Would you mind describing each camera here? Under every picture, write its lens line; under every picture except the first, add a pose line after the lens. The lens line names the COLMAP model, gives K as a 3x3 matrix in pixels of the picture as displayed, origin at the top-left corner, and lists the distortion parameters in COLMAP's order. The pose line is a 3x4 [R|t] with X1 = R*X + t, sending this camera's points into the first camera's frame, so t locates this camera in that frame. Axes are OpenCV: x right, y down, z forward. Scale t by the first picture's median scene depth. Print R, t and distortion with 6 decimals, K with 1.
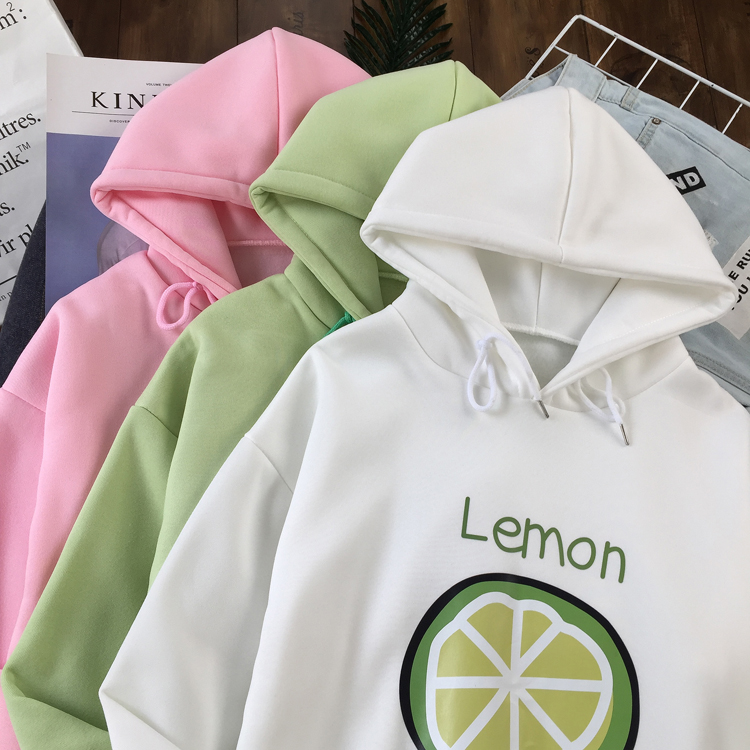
lens RADIAL K [[978.4, 0, 375.0], [0, 978.4, 375.0], [0, 0, 1]] dist [0.025471, -0.046183]
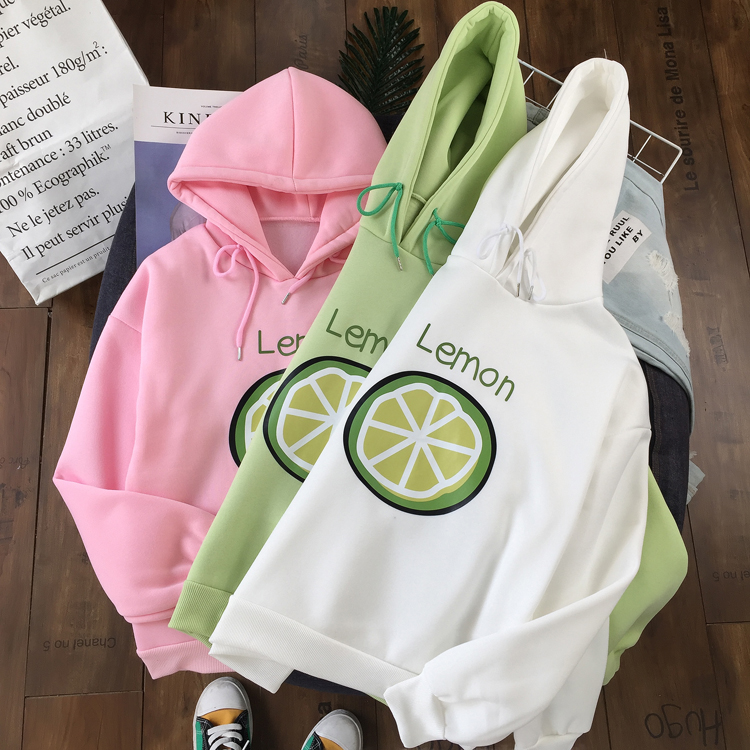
lens RADIAL K [[981.7, 0, 344.1], [0, 981.7, 375.8], [0, 0, 1]] dist [0.003035, 0.077096]
pose [[0.999731, 0.003493, -0.022936, 0.009240], [-0.002889, 0.999650, 0.026313, 0.061757], [0.023020, -0.026240, 0.999391, -0.468959]]
